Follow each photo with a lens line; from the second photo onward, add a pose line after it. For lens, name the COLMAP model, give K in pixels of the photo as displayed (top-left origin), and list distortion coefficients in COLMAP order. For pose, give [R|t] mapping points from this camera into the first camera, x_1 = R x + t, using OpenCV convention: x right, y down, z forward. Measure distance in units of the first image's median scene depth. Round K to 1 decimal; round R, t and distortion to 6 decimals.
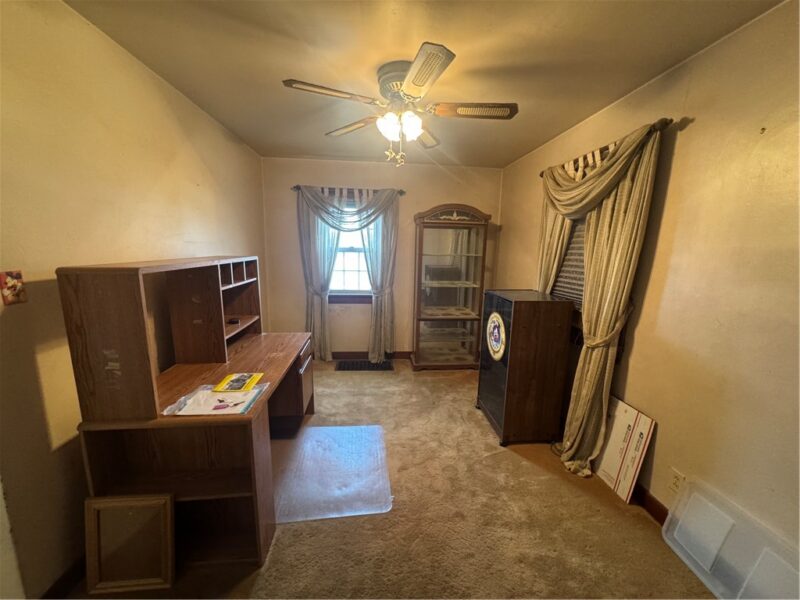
lens RADIAL K [[313.3, 0, 402.8], [0, 313.3, 298.7], [0, 0, 1]] dist [0.000029, 0.000202]
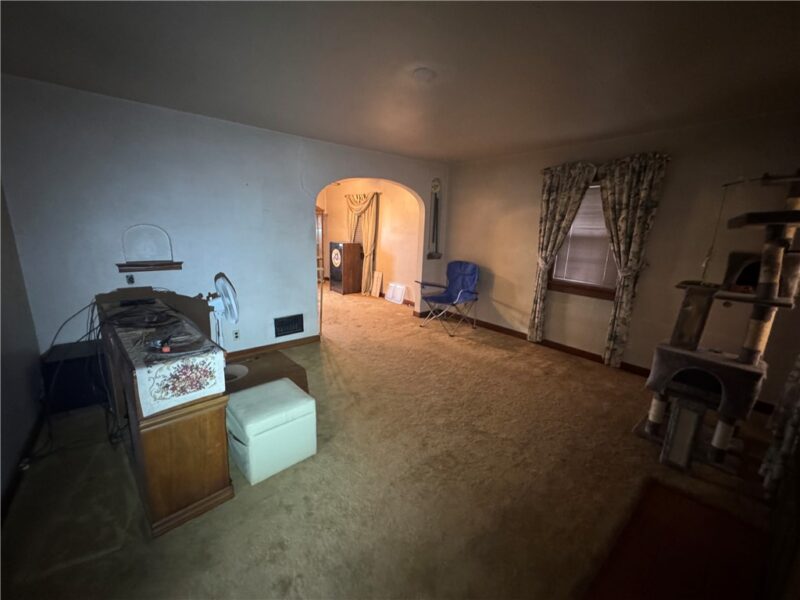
lens RADIAL K [[313.3, 0, 402.8], [0, 313.3, 298.7], [0, 0, 1]] dist [0.000029, 0.000202]
pose [[0.809415, -0.118706, 0.575115, -0.985626], [0.076852, 0.992346, 0.096663, 0.296879], [-0.582187, -0.034042, 0.812342, -1.822786]]
